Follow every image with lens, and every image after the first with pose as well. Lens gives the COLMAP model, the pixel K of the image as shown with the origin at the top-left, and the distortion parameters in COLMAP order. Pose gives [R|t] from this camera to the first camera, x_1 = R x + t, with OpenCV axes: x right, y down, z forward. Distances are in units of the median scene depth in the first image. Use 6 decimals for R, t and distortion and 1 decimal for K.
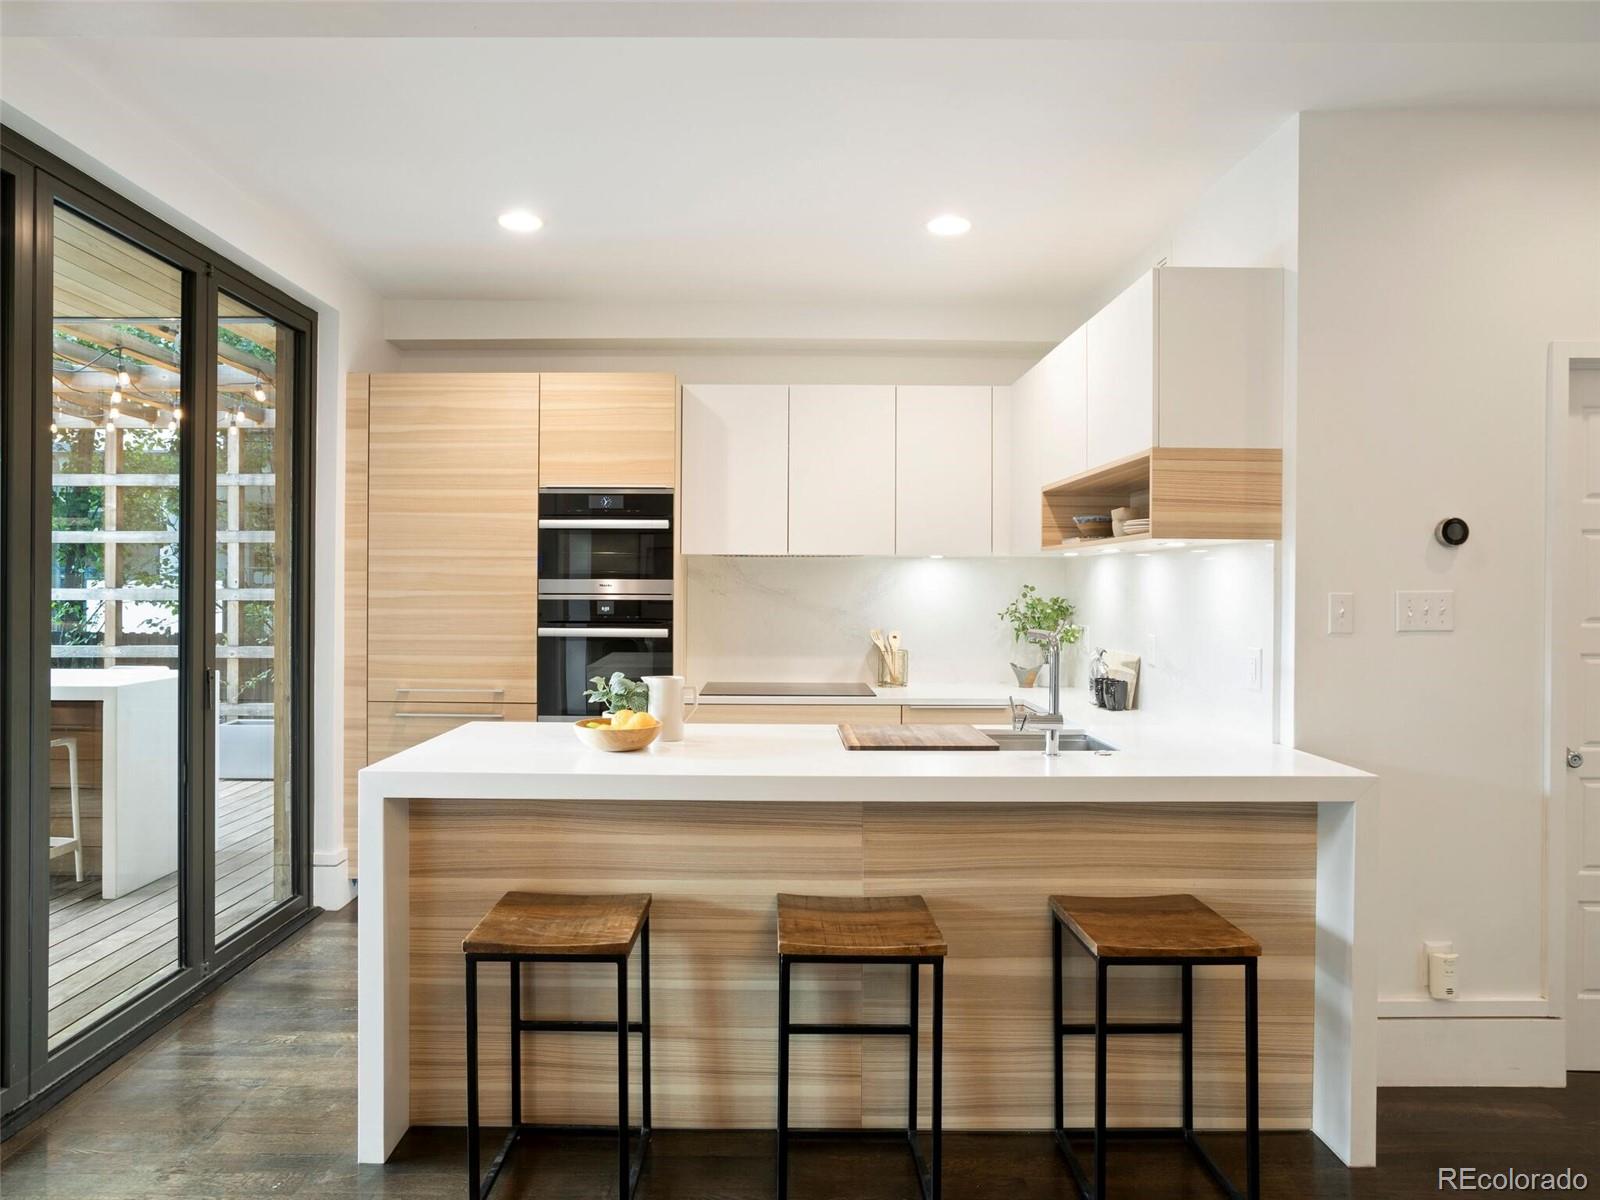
lens RADIAL K [[1028.9, 0, 795.7], [0, 1028.9, 590.8], [0, 0, 1]] dist [-0.024534, 0.004445]
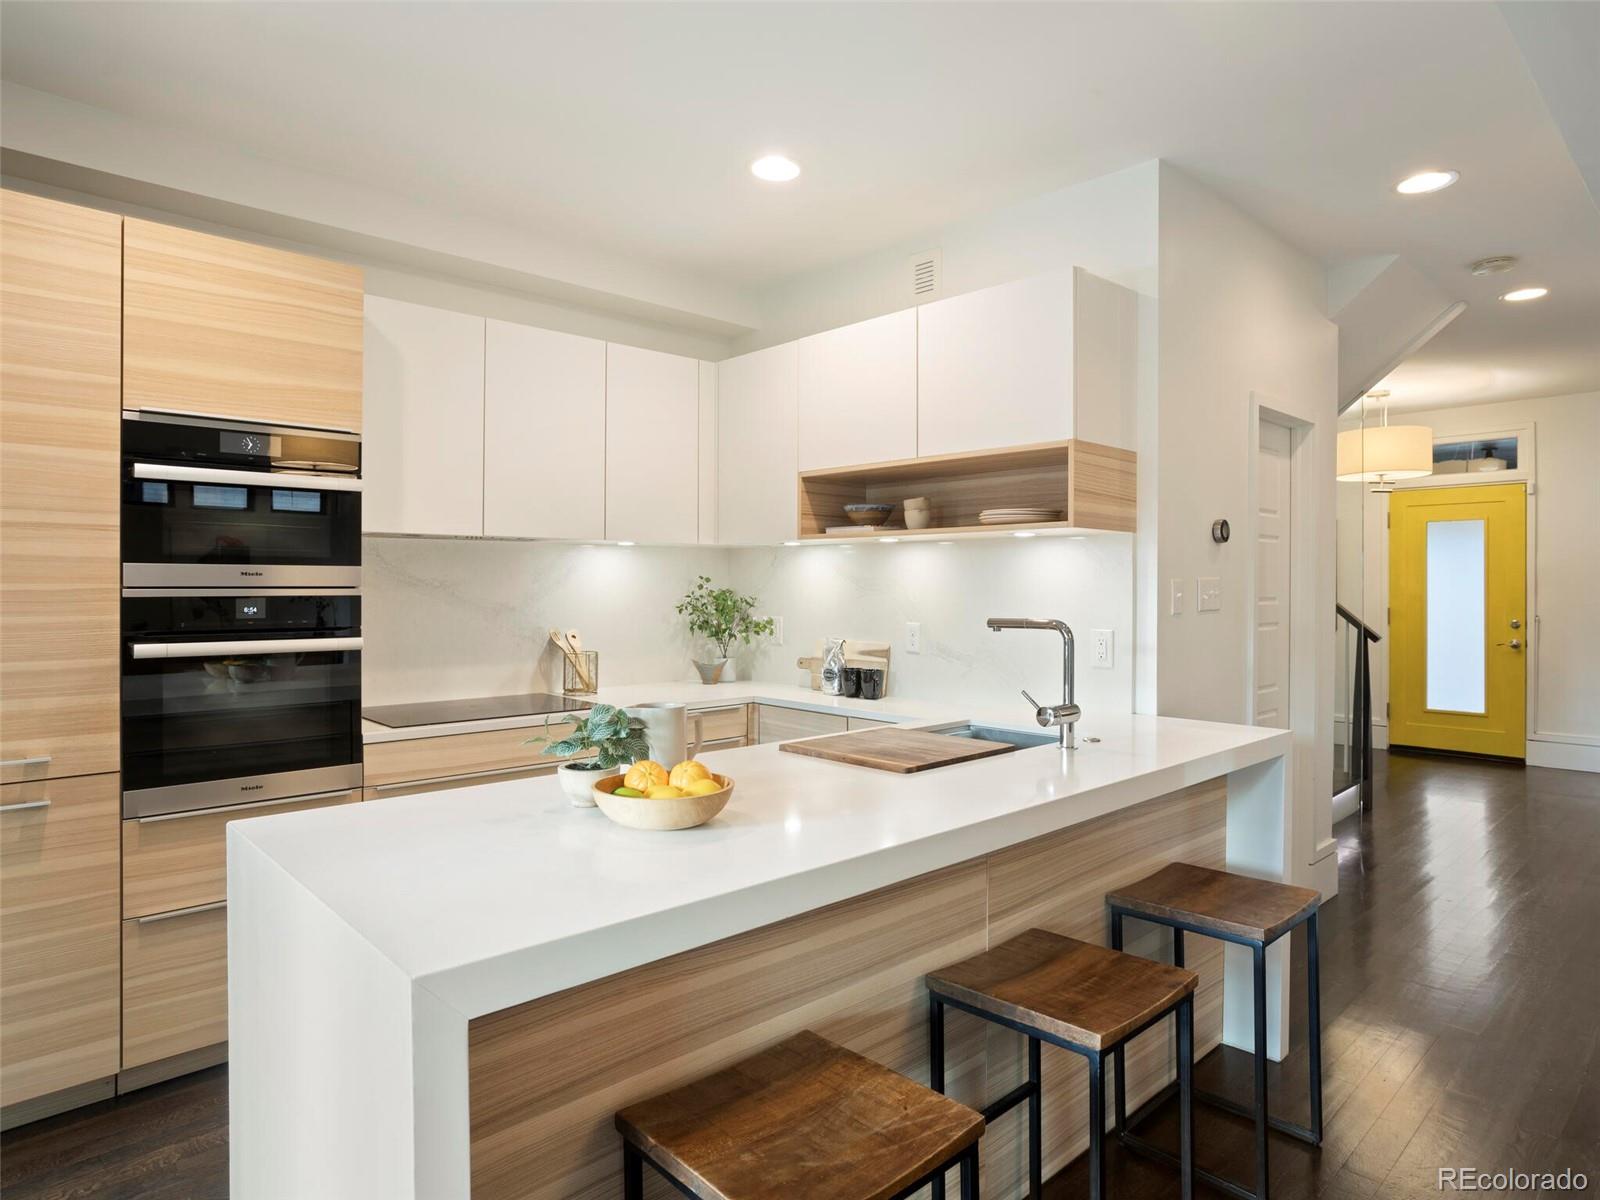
lens RADIAL K [[930.9, 0, 800.9], [0, 930.9, 596.2], [0, 0, 1]] dist [-0.025021, 0.003465]
pose [[0.723368, -0.012169, 0.690355, -0.338227], [0.006237, 0.999919, 0.011090, 0.004377], [-0.690434, -0.003716, 0.723386, 0.347634]]
